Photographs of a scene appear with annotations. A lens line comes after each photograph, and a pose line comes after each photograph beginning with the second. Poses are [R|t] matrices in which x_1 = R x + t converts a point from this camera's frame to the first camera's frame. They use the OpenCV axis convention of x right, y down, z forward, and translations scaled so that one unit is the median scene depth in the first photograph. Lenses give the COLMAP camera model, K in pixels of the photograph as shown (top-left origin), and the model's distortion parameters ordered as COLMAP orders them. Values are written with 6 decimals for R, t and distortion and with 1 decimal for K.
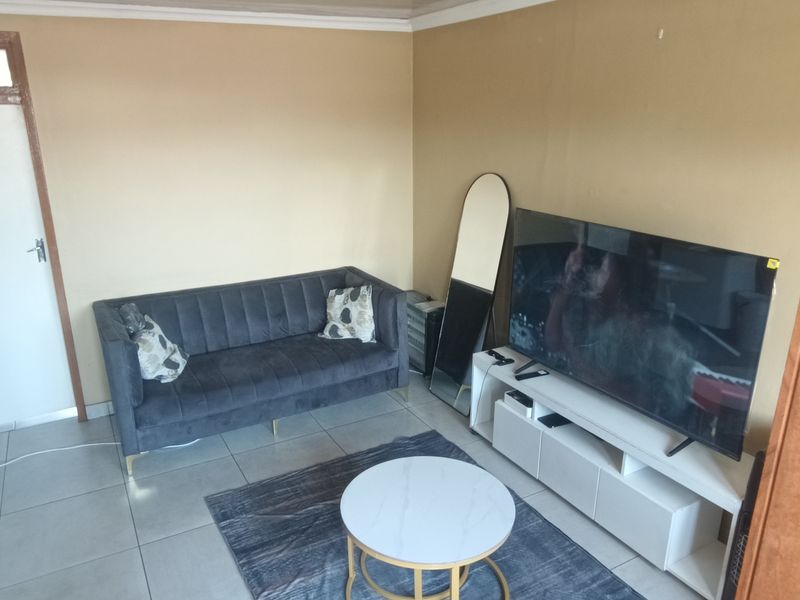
lens RADIAL K [[608.0, 0, 394.7], [0, 608.0, 302.8], [0, 0, 1]] dist [-0.045456, 0.025706]
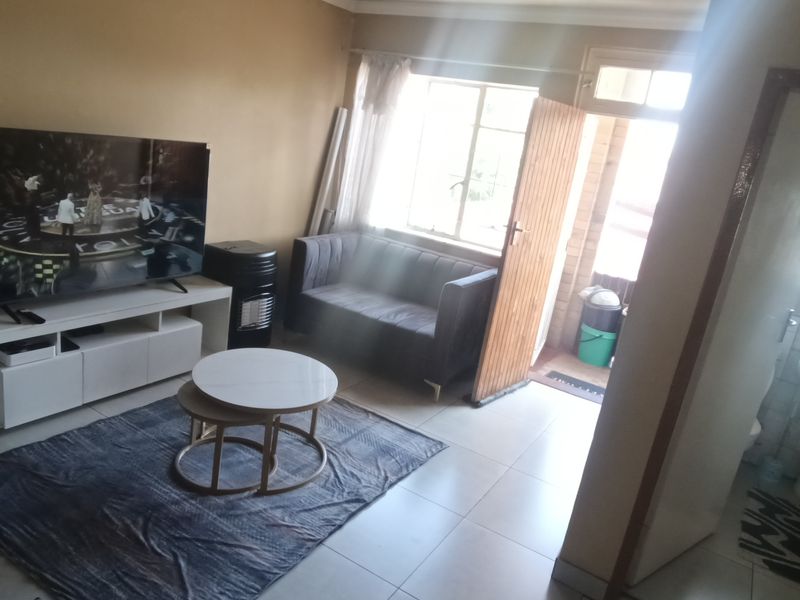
lens RADIAL K [[608.0, 0, 394.7], [0, 608.0, 302.8], [0, 0, 1]] dist [-0.045456, 0.025706]
pose [[-0.491738, -0.301934, 0.816718, -0.922733], [0.115486, 0.907055, 0.404864, -0.236703], [-0.863051, 0.293406, -0.411165, 1.115104]]
